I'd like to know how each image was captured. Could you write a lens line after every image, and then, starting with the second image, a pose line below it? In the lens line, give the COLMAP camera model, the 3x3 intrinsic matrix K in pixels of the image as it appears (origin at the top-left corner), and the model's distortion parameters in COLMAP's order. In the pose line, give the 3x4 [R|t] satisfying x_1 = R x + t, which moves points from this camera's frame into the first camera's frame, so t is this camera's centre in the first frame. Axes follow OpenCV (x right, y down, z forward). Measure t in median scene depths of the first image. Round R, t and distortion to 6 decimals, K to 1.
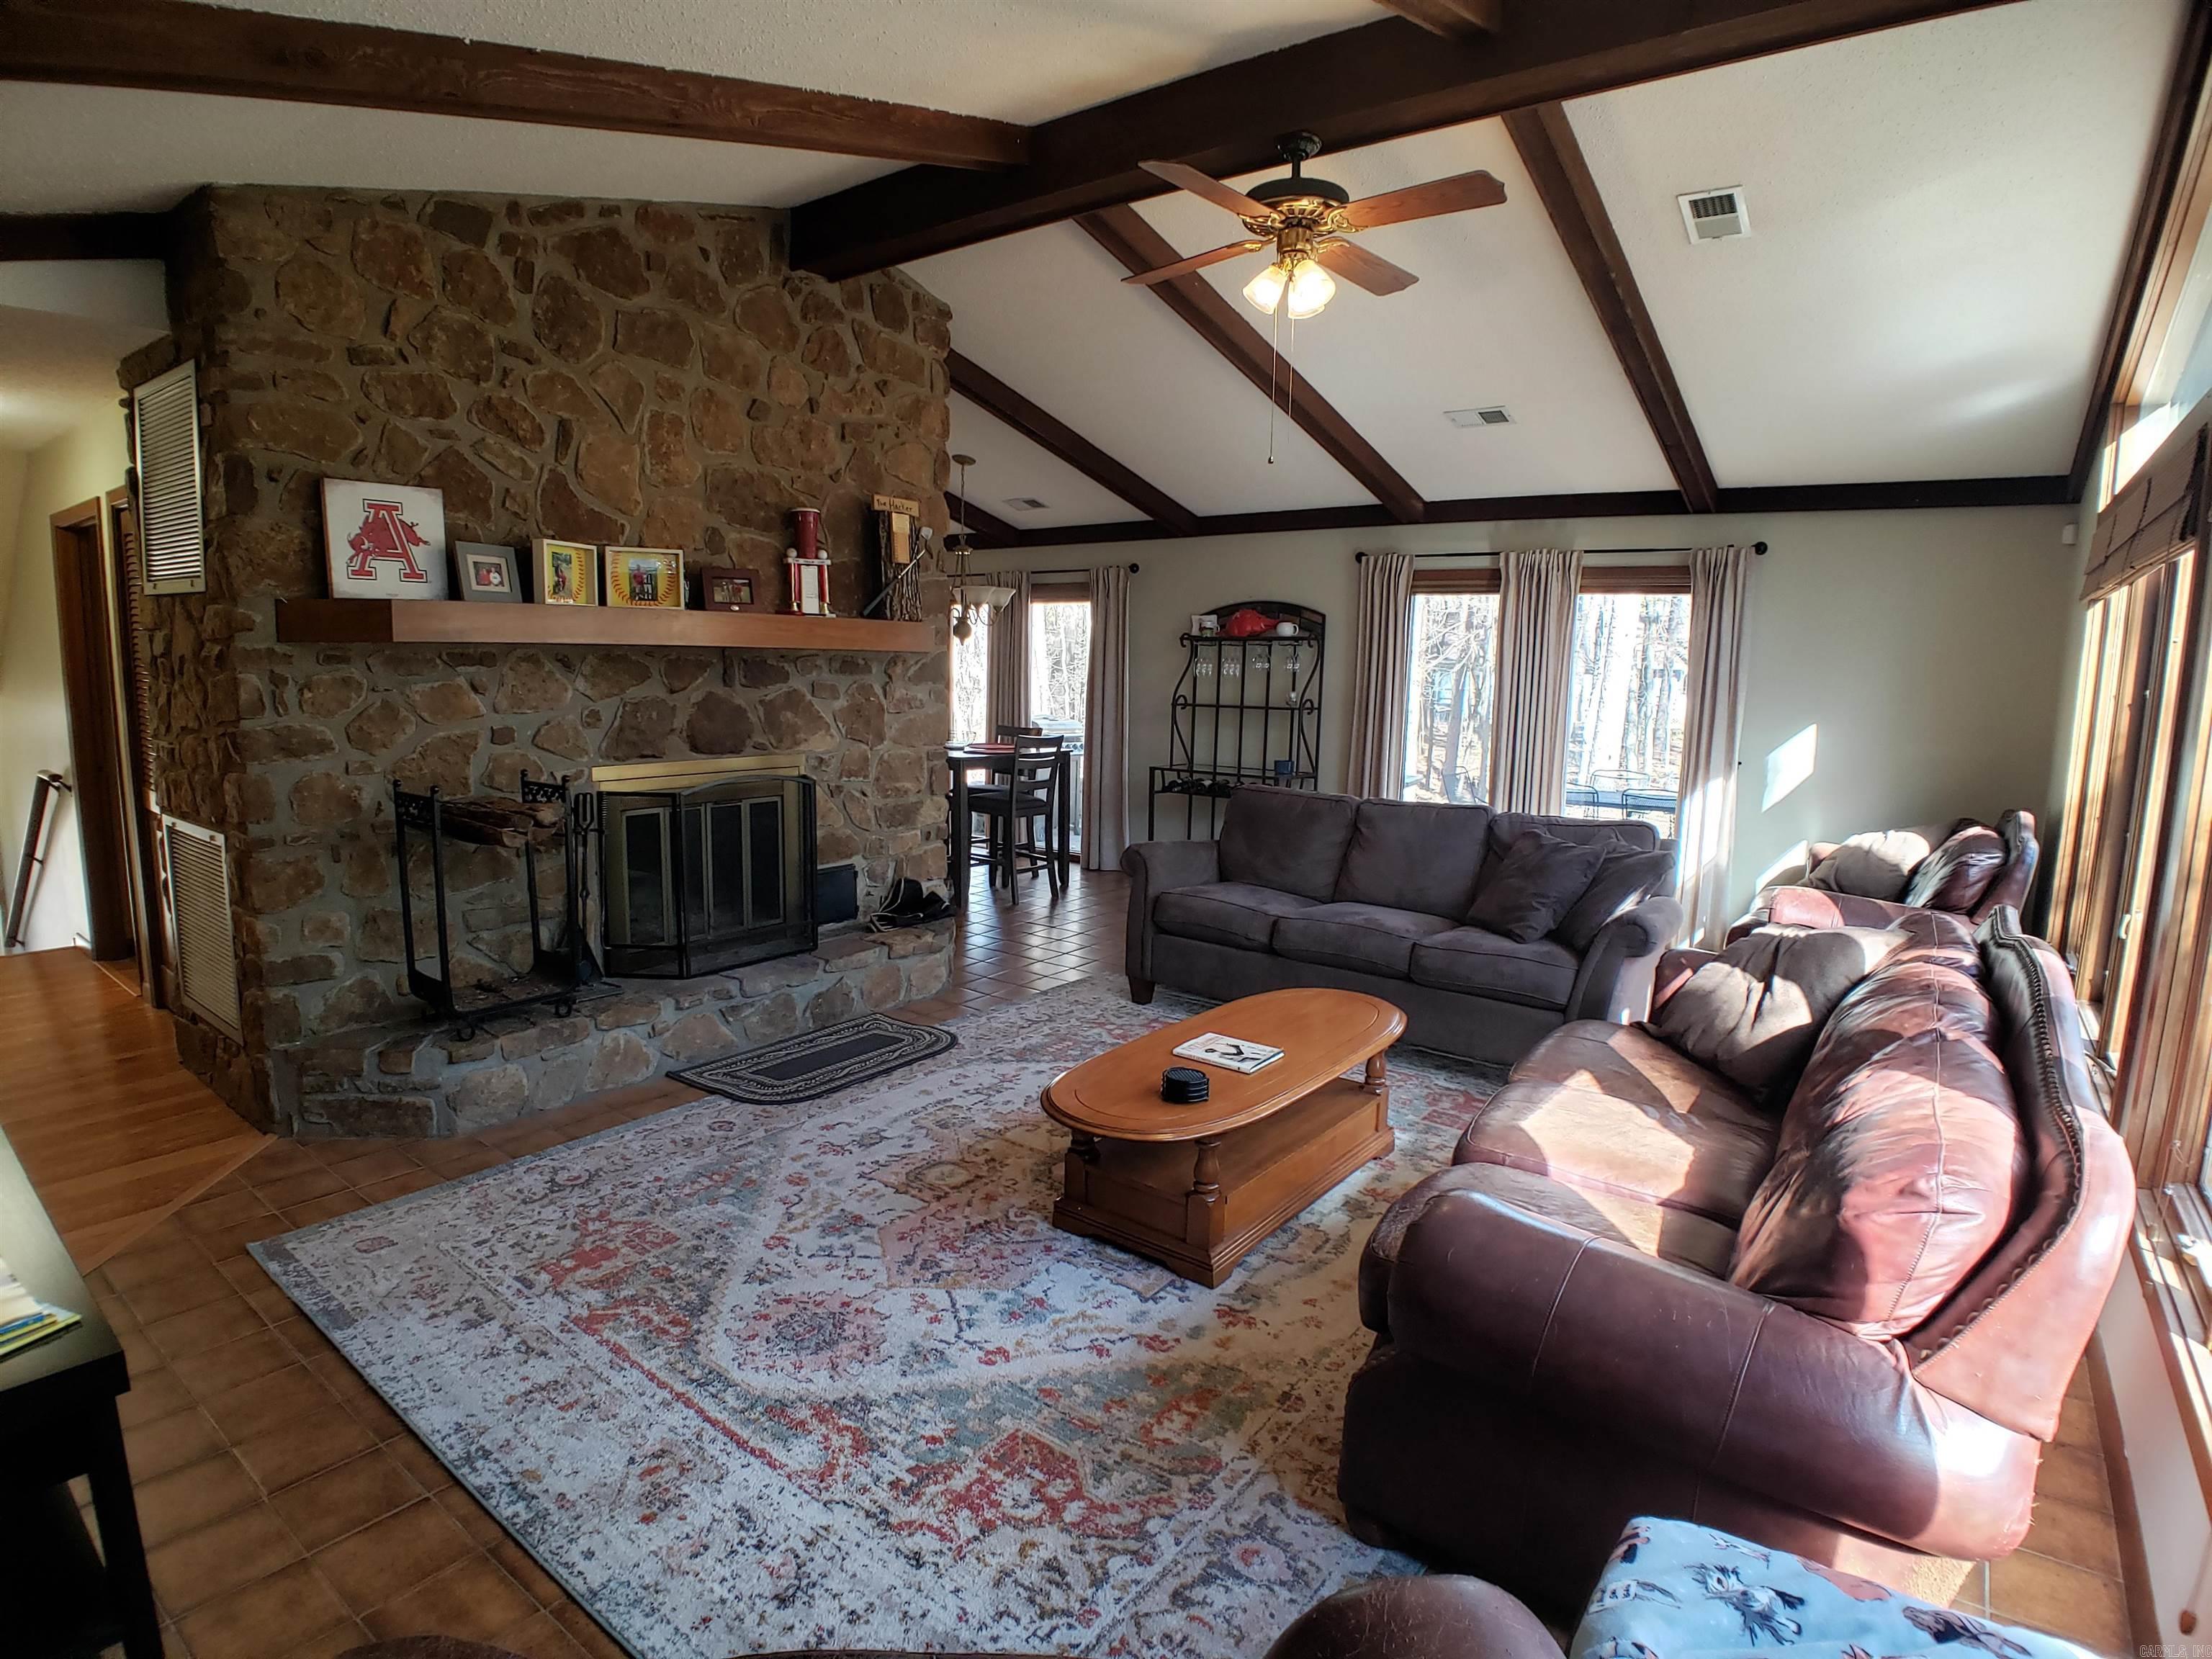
lens RADIAL K [[1171.1, 0, 1100.0], [0, 1171.1, 833.6], [0, 0, 1]] dist [-0.065649, -0.025881]
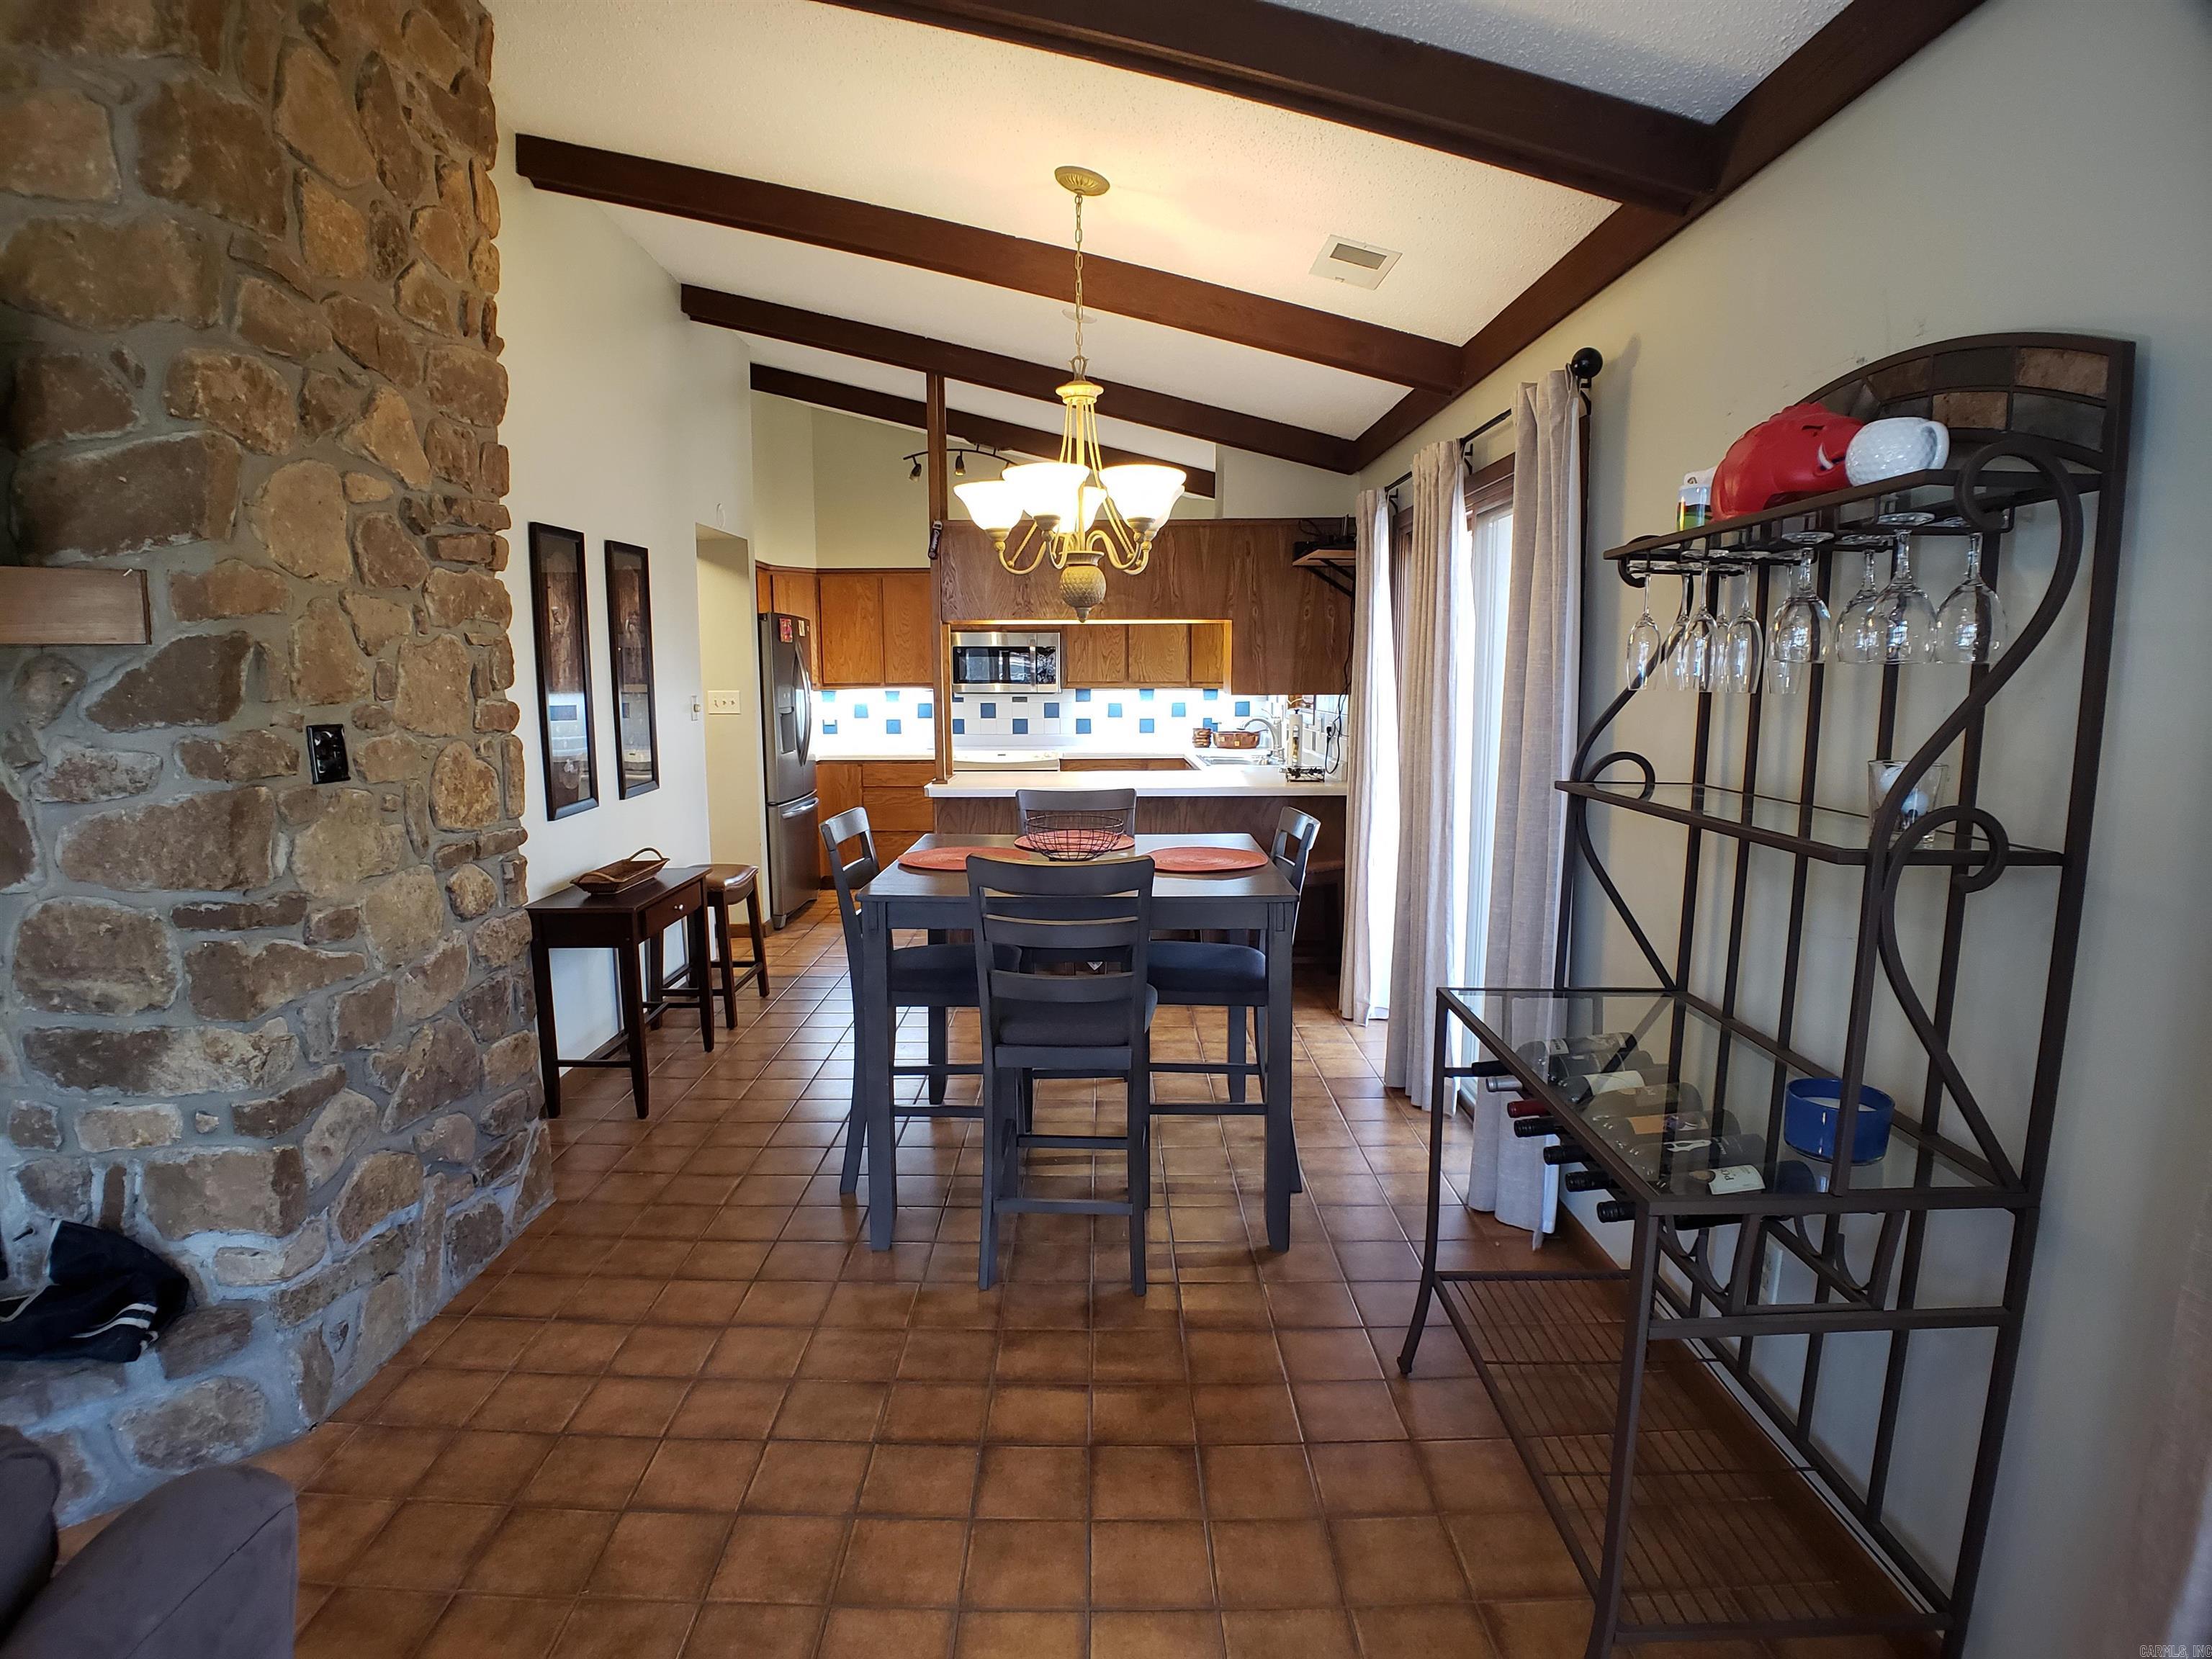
lens RADIAL K [[1190.9, 0, 1112.4], [0, 1190.9, 837.6], [0, 0, 1]] dist [-0.083976, 0.011987]
pose [[0.615096, 0.090565, -0.783234, 0.492962], [-0.097322, 0.994506, 0.038564, -0.206190], [0.782423, 0.052505, 0.620530, 1.526208]]
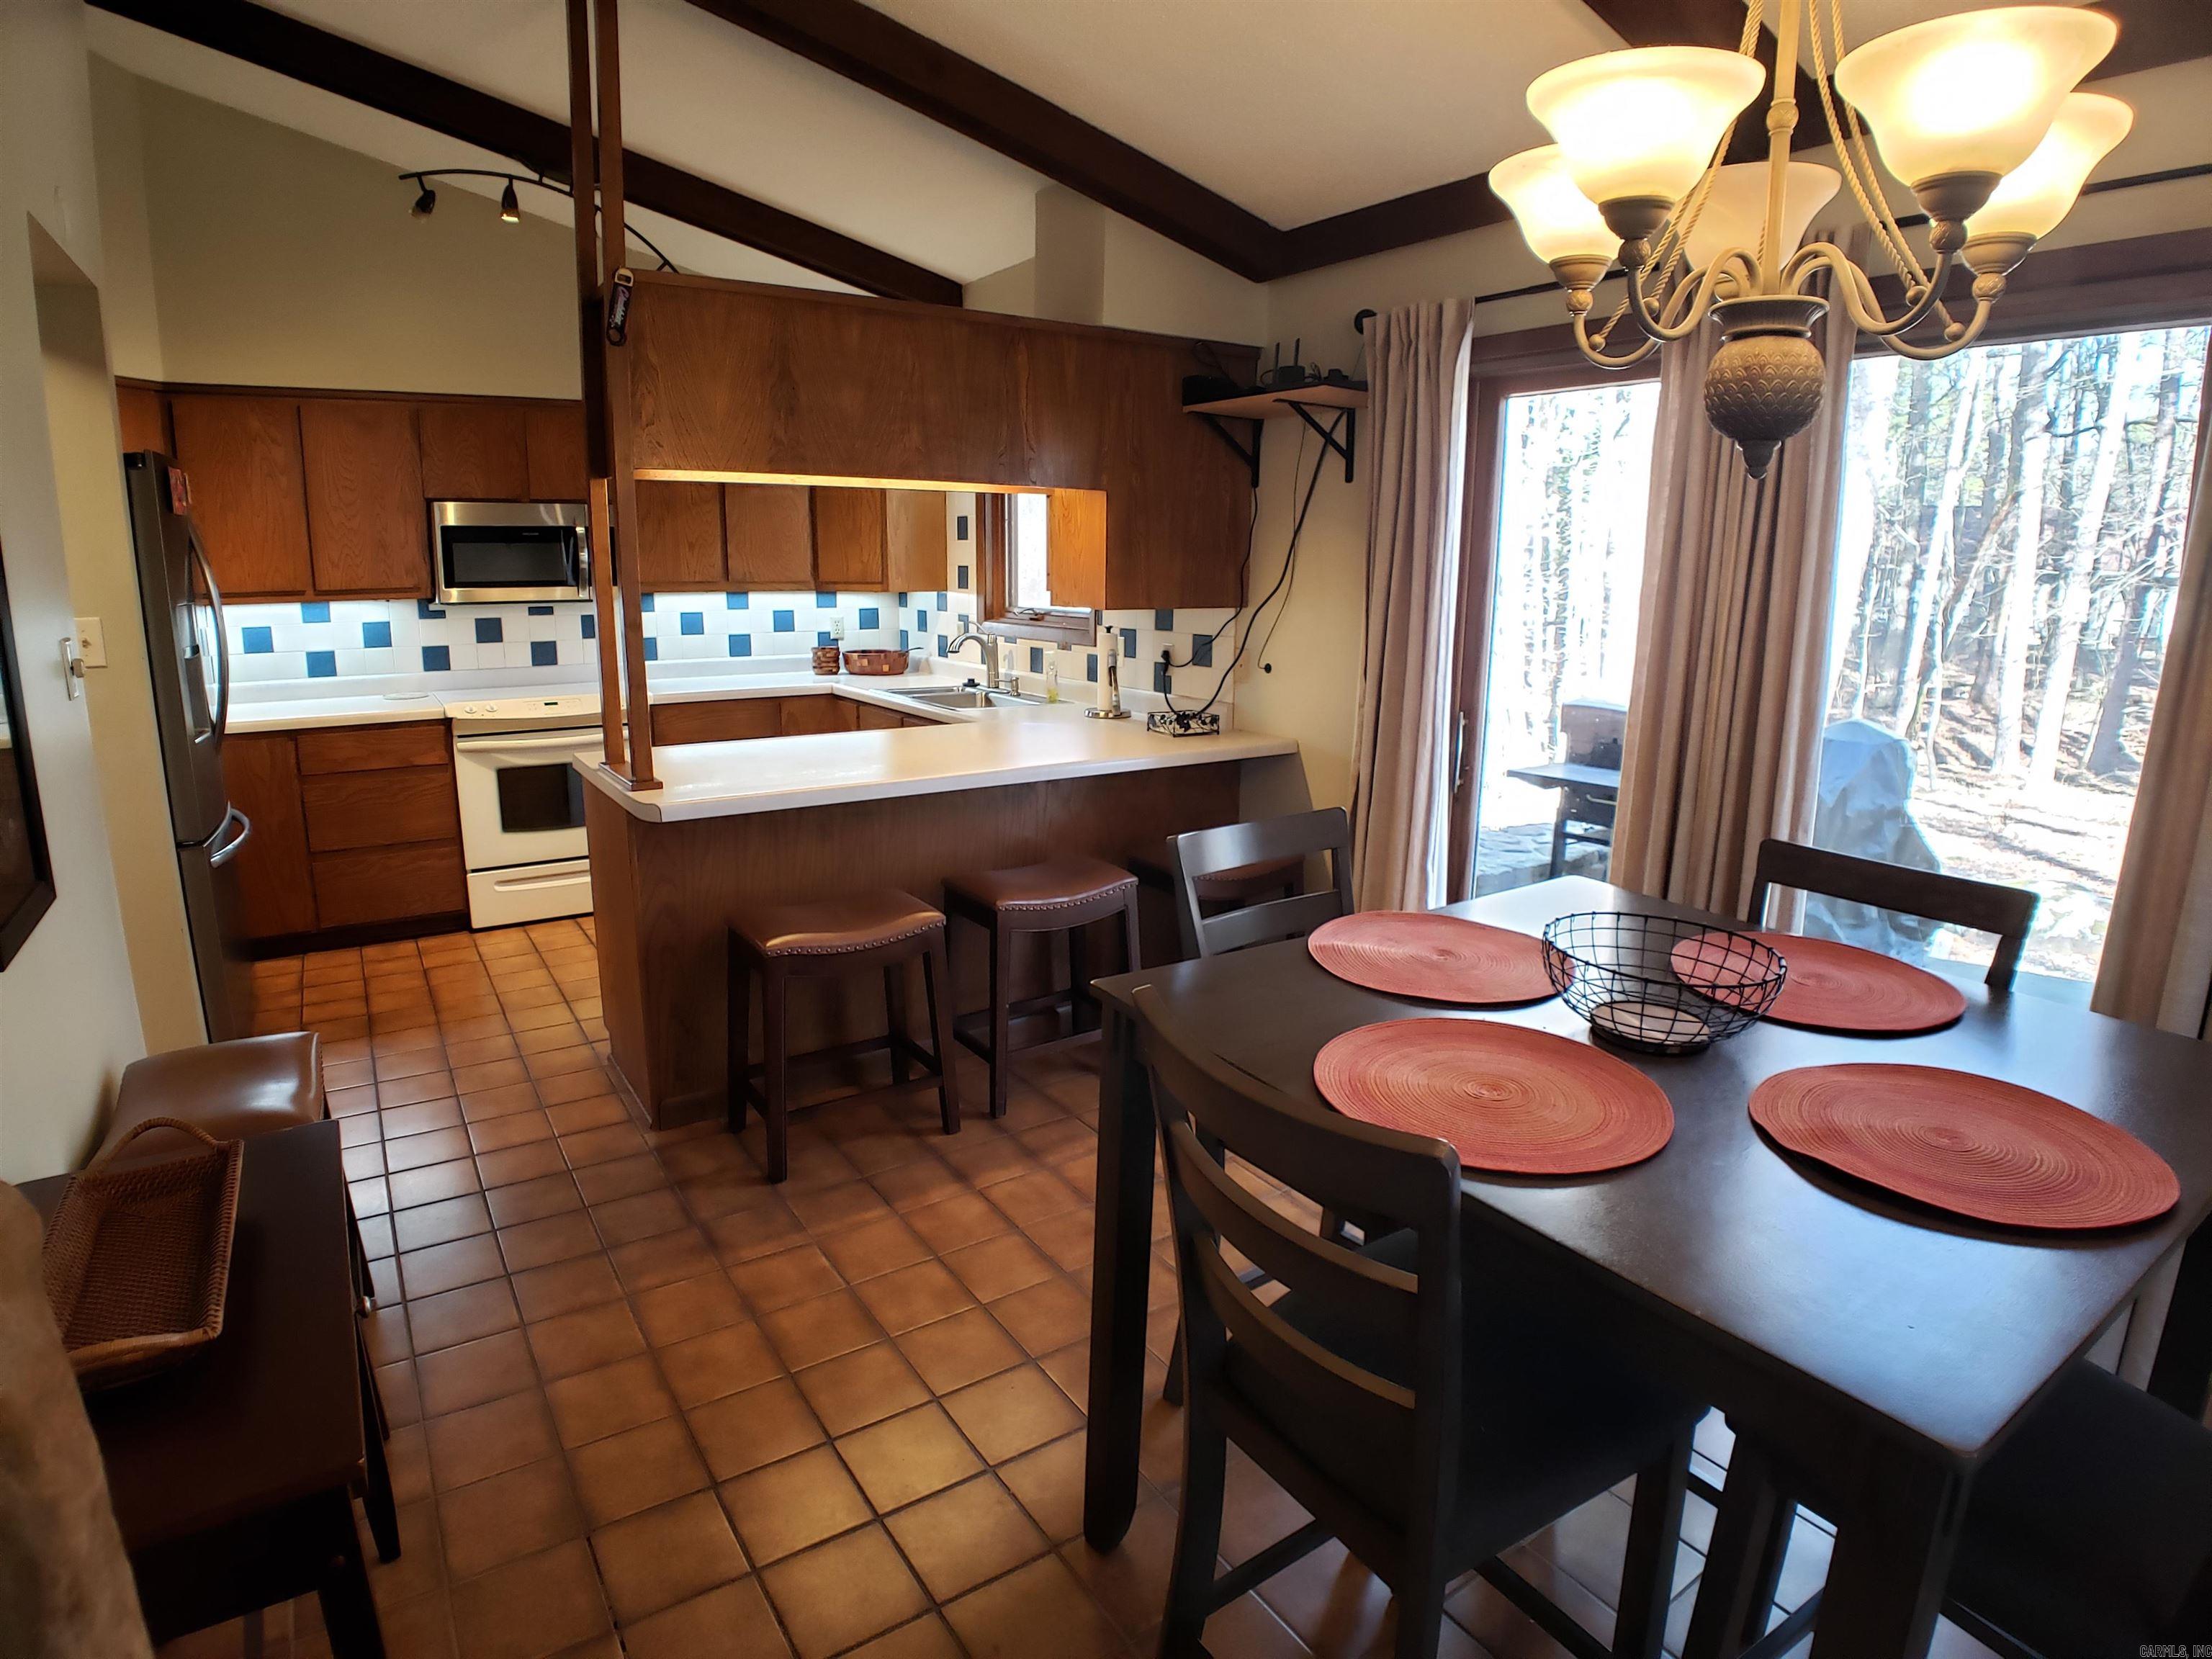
lens RADIAL K [[1180.1, 0, 1086.2], [0, 1180.1, 821.8], [0, 0, 1]] dist [-0.107540, 0.029587]
pose [[0.941897, 0.066547, -0.329242, -0.288897], [-0.042075, 0.995833, 0.080911, -0.248204], [0.333255, -0.062357, 0.940772, 1.659588]]
